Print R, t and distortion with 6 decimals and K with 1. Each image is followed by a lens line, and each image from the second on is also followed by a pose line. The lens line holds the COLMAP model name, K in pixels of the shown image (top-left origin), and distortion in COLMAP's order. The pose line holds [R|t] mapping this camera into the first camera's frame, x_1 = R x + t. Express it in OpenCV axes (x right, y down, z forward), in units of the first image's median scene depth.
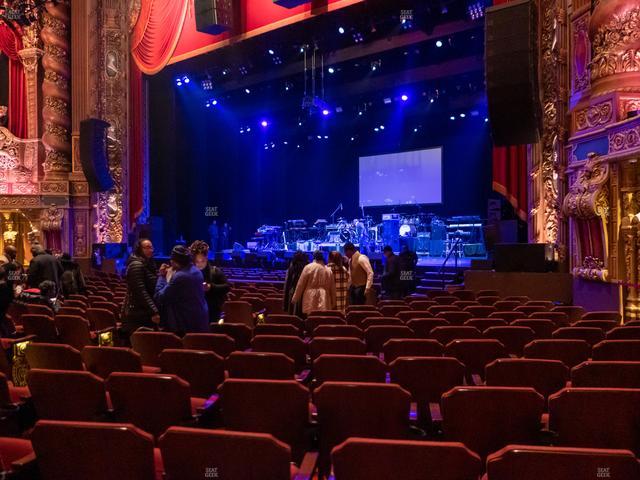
lens RADIAL K [[507.2, 0, 335.3], [0, 507.2, 240.7], [0, 0, 1]] dist [-0.020209, 0.004967]
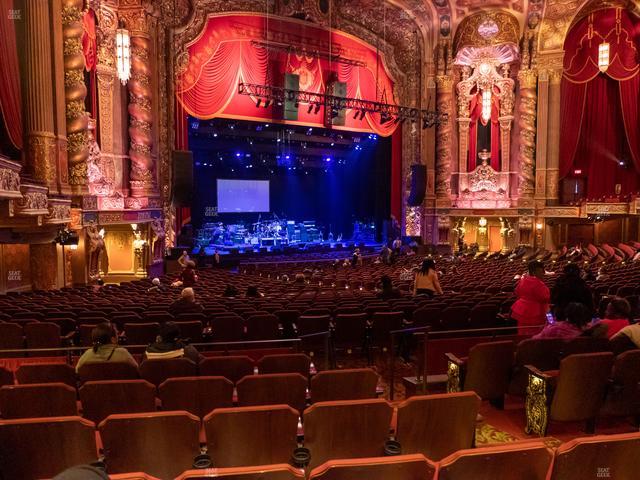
lens RADIAL K [[498.2, 0, 322.1], [0, 498.2, 242.8], [0, 0, 1]] dist [-0.029649, 0.029368]
pose [[0.355638, -0.062342, 0.932542, -1.442962], [0.004182, 0.997869, 0.065114, -0.083528], [-0.934615, -0.019257, 0.355141, 0.212712]]
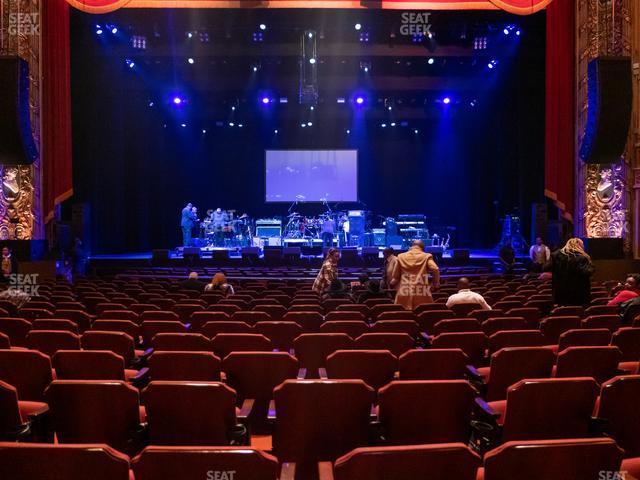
lens RADIAL K [[498.2, 0, 322.1], [0, 498.2, 242.8], [0, 0, 1]] dist [-0.029649, 0.029368]
pose [[0.804546, -0.006004, 0.593860, -0.508046], [-0.000584, 0.999940, 0.010901, 0.002026], [-0.593890, -0.009117, 0.804494, 0.198245]]
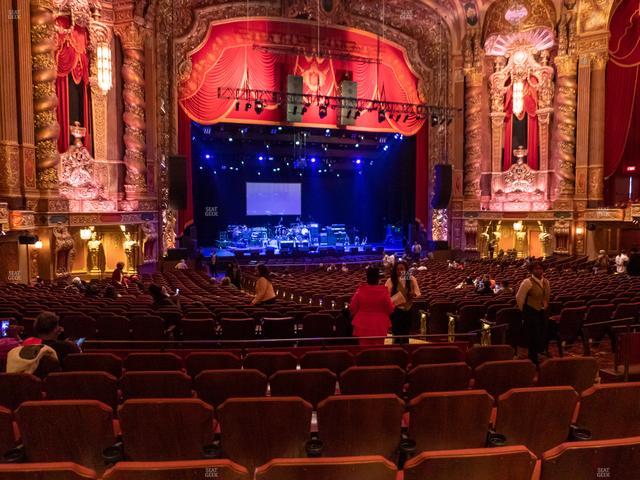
lens RADIAL K [[498.2, 0, 322.1], [0, 498.2, 242.8], [0, 0, 1]] dist [-0.029649, 0.029368]
pose [[0.545242, -0.049264, 0.836830, -1.289460], [0.004130, 0.998417, 0.056086, -0.078542], [-0.838269, -0.027124, 0.544582, -0.020910]]
